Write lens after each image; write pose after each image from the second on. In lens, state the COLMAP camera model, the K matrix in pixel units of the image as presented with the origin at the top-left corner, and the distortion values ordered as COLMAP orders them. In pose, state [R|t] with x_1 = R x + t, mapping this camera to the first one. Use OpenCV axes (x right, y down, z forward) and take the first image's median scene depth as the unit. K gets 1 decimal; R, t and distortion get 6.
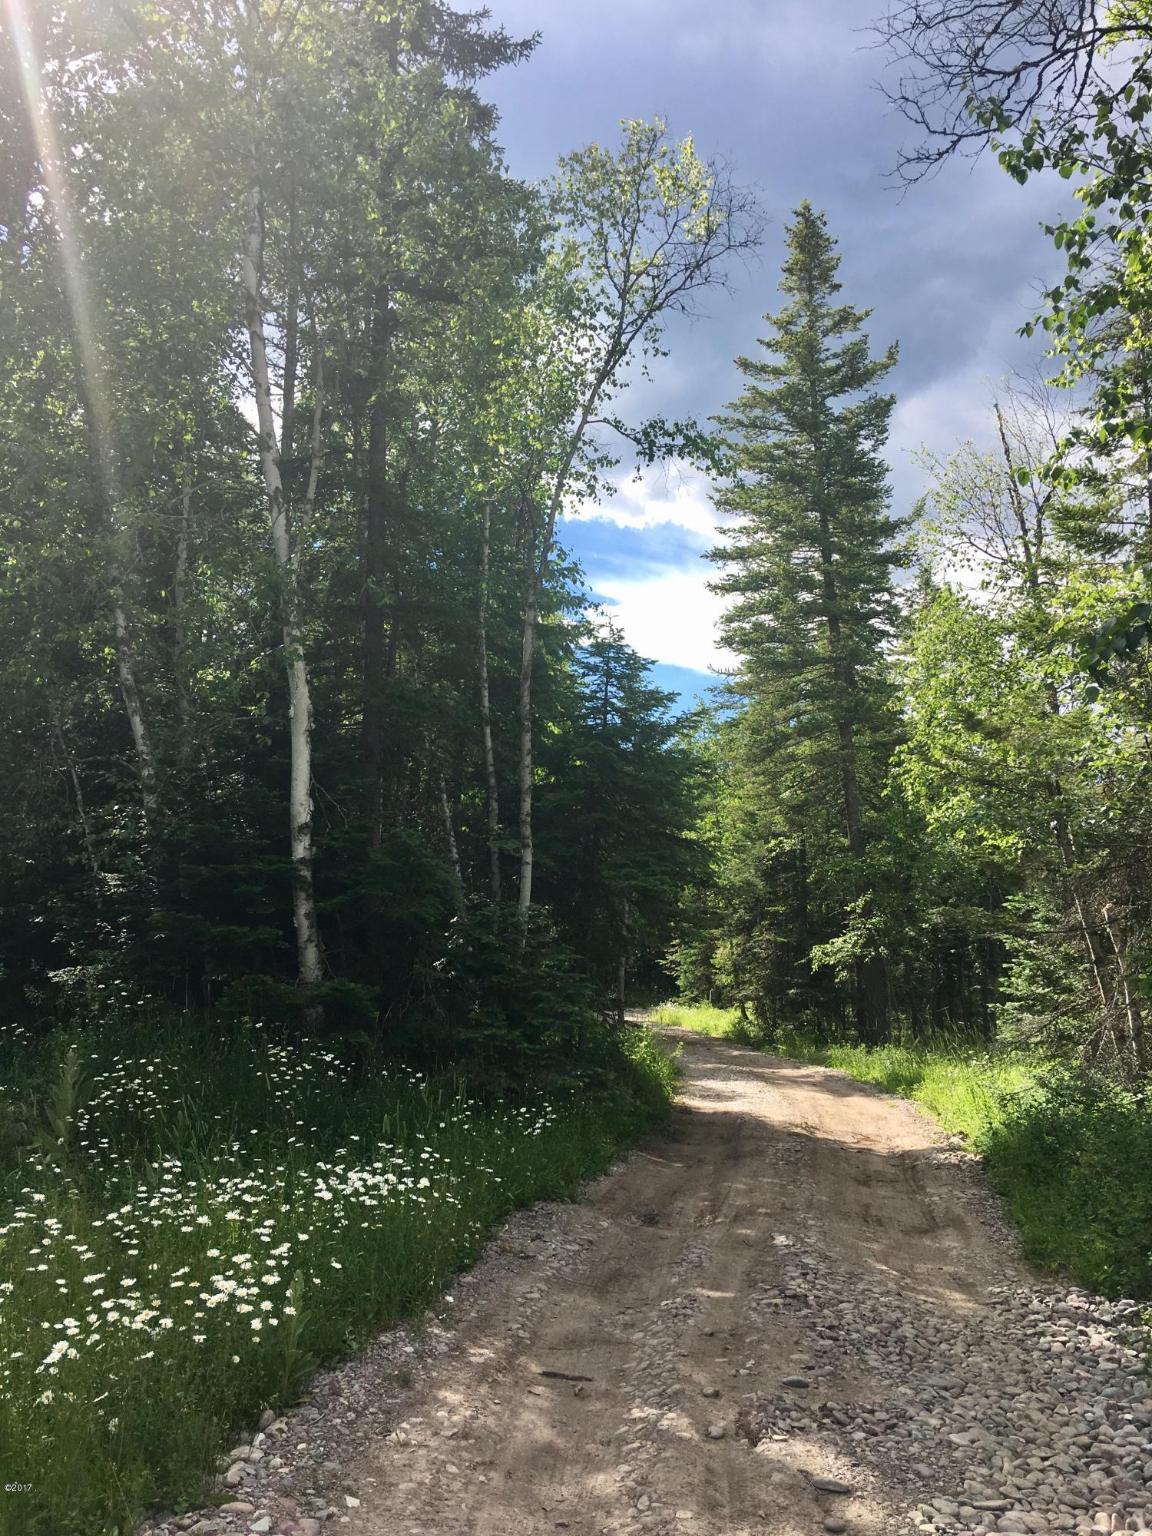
lens RADIAL K [[1298.8, 0, 576.3], [0, 1298.8, 768.8], [0, 0, 1]] dist [0.002112, -0.005993]
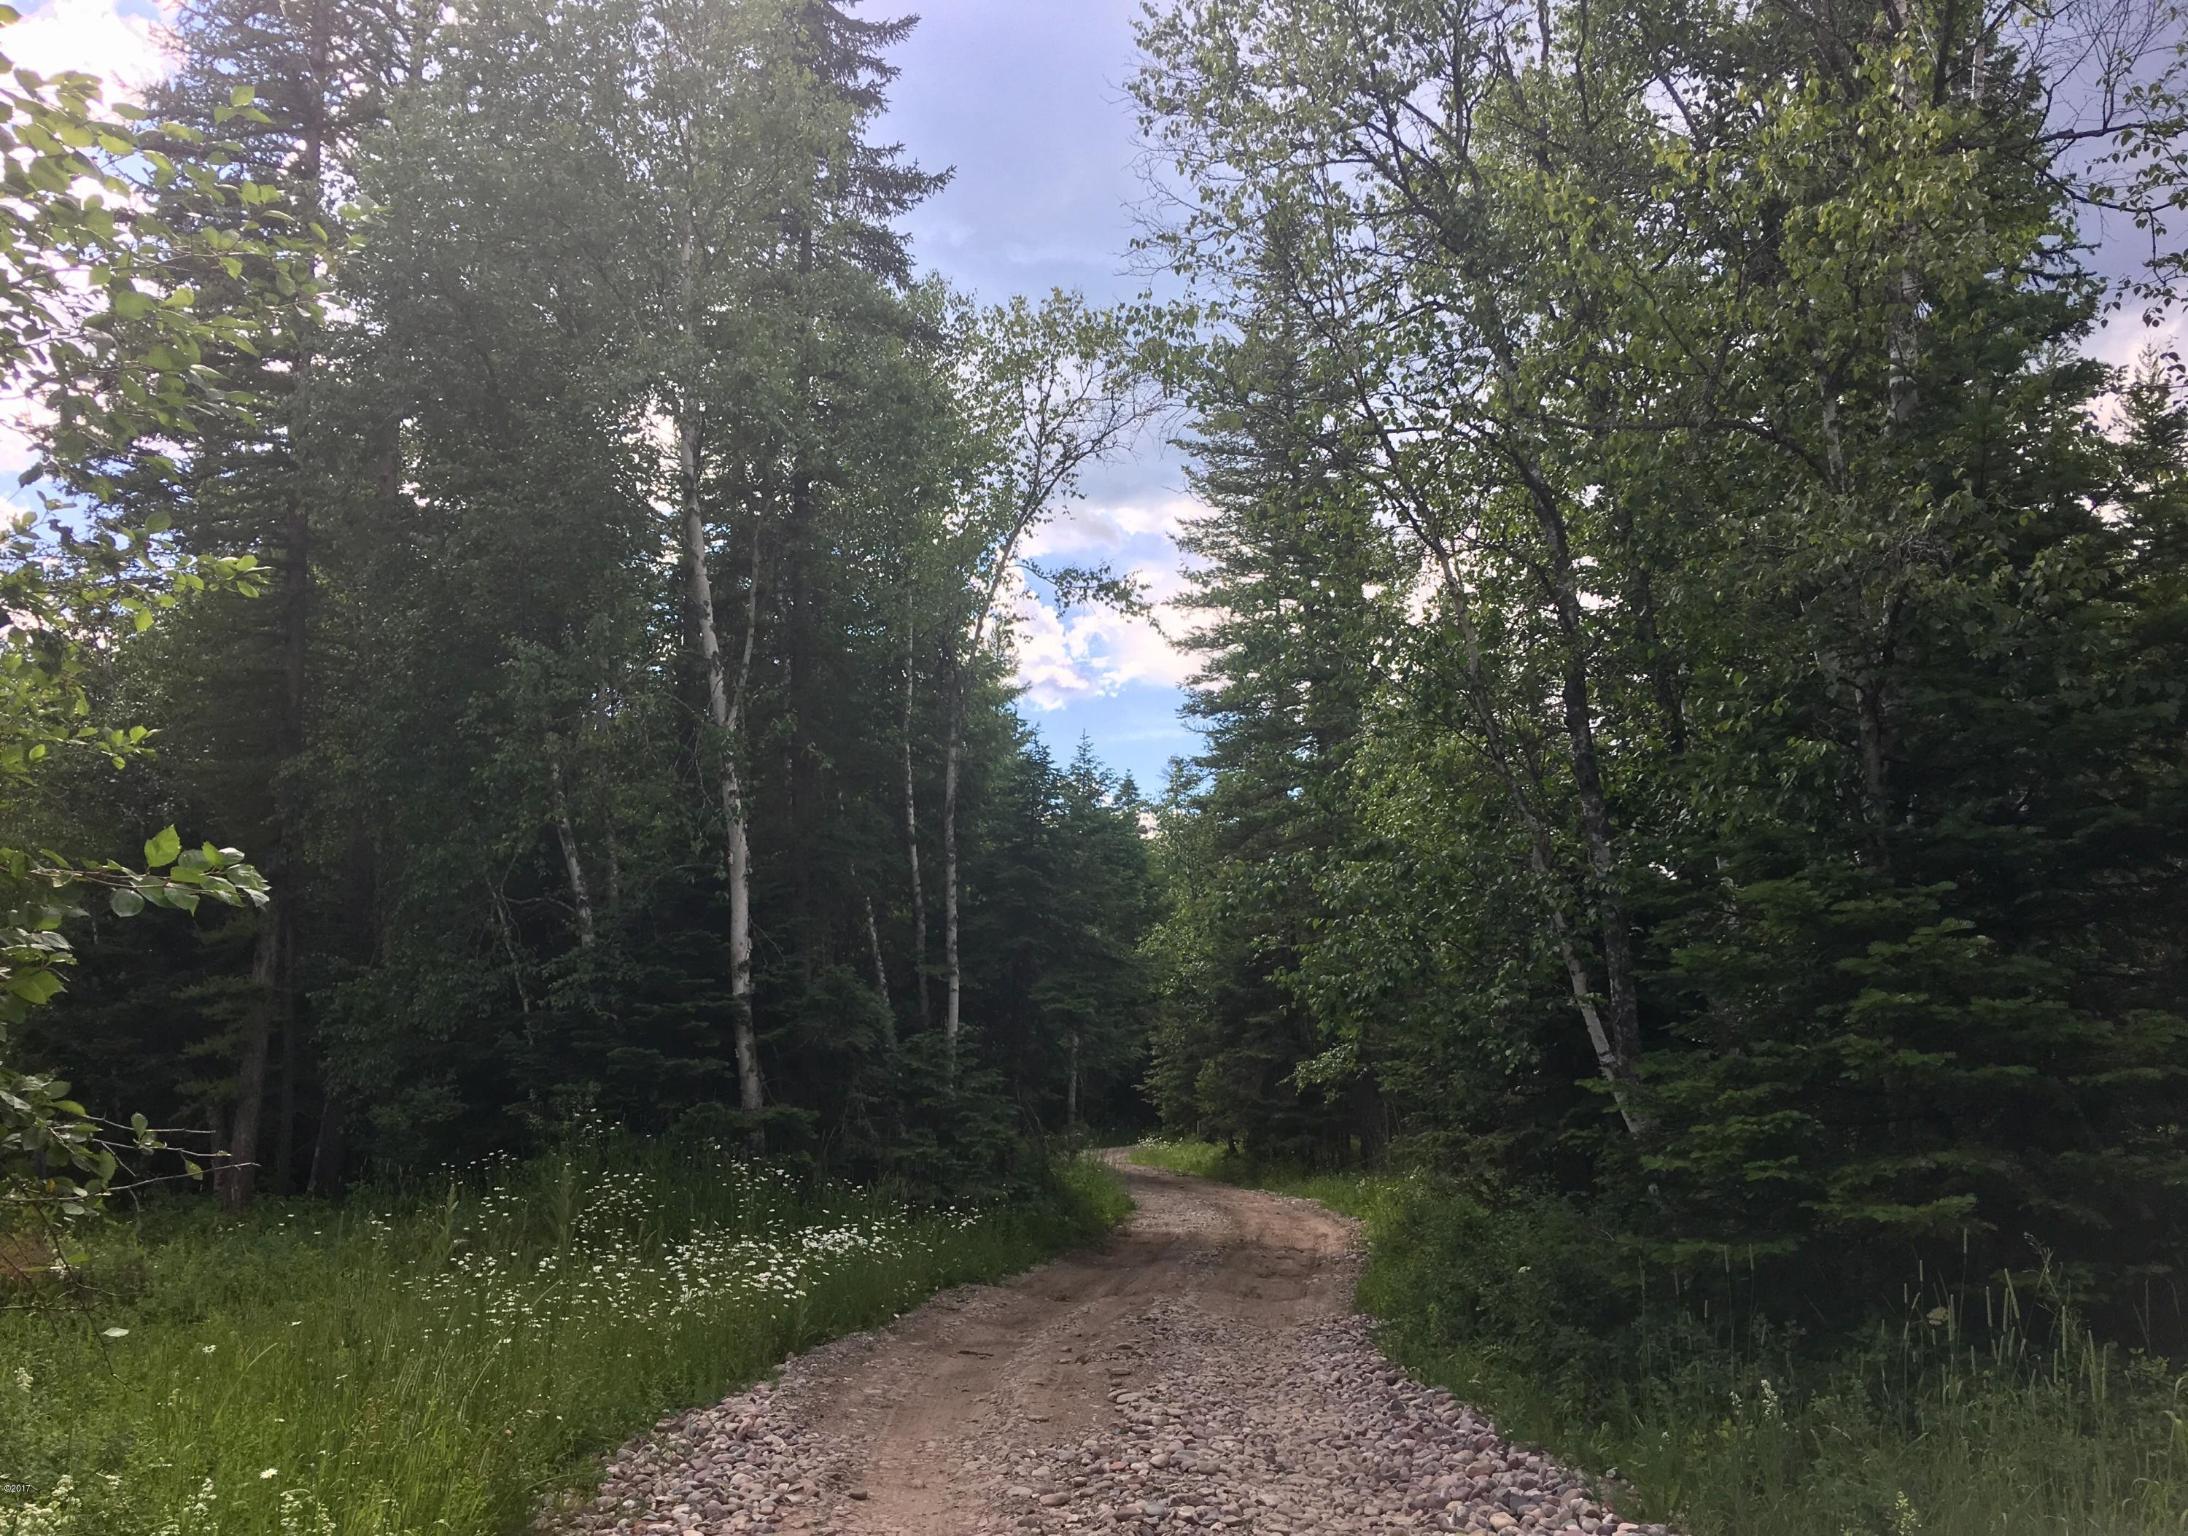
lens RADIAL K [[1906.7, 0, 1173.3], [0, 1906.7, 839.5], [0, 0, 1]] dist [0.020406, 0.004713]
pose [[0.997419, -0.015566, 0.070089, 0.032252], [0.014401, 0.999750, 0.017095, -0.073179], [-0.070338, -0.016041, 0.997394, -0.541863]]
